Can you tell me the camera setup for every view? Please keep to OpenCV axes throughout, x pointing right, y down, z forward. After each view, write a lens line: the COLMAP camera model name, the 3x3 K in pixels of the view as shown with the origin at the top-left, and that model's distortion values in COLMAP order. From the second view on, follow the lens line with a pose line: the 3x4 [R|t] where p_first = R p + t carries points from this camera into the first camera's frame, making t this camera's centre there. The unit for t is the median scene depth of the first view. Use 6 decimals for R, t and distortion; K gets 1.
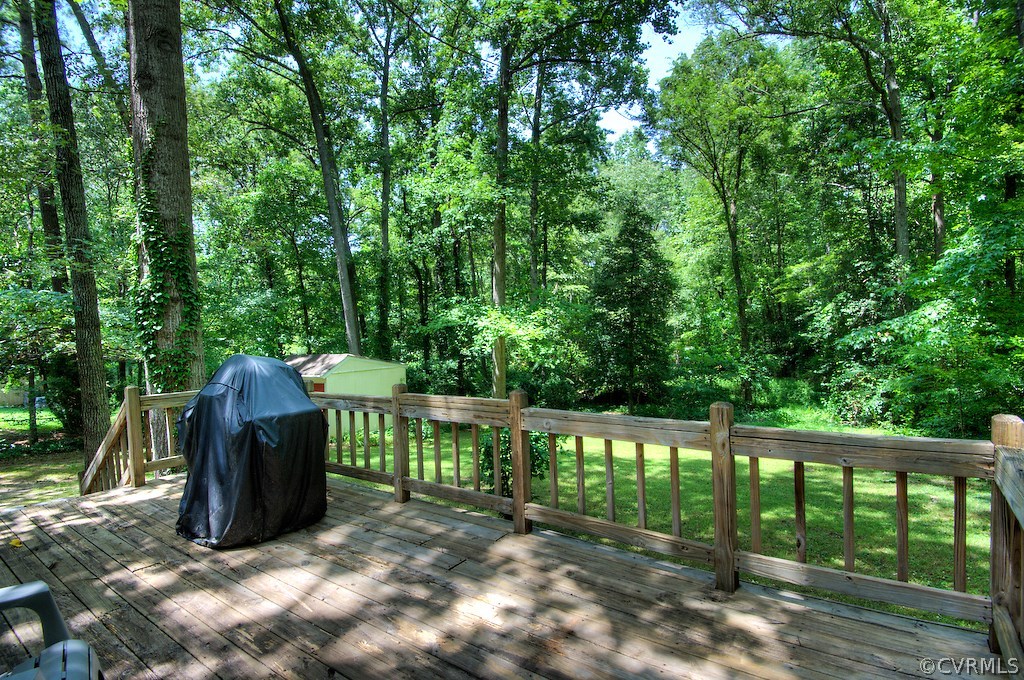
lens RADIAL K [[526.2, 0, 496.6], [0, 526.2, 333.1], [0, 0, 1]] dist [0.000301, 0.000033]
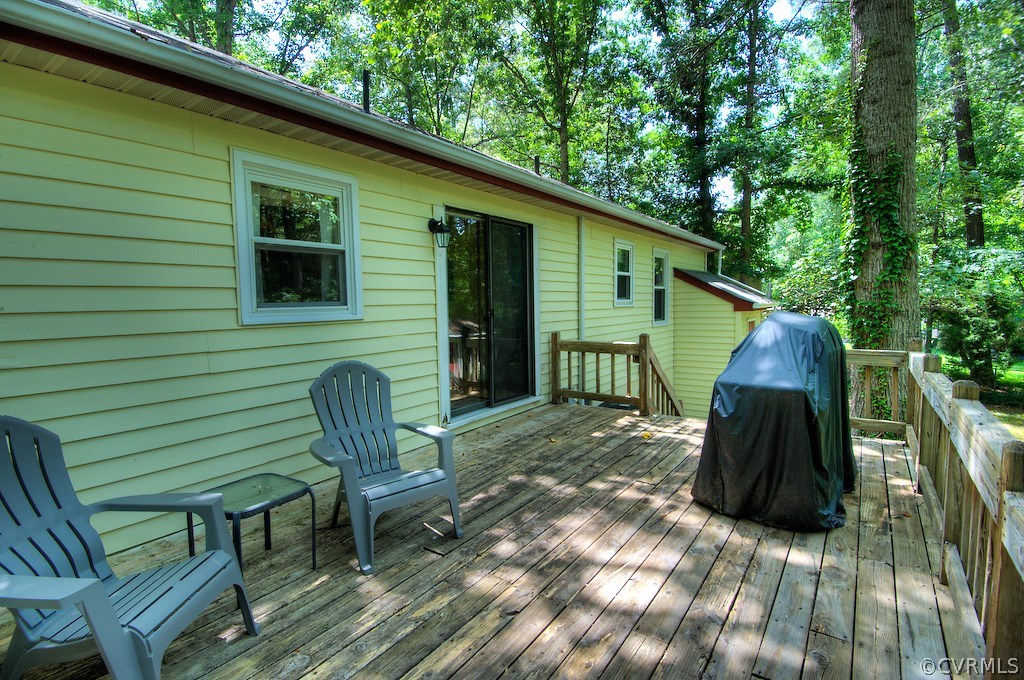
lens RADIAL K [[496.9, 0, 516.1], [0, 496.9, 338.8], [0, 0, 1]] dist [0.036890, -0.045402]
pose [[0.022396, 0.110454, -0.993629, 0.233551], [0.011021, 0.993790, 0.110721, -0.007034], [0.999688, -0.013430, 0.021039, 0.380980]]
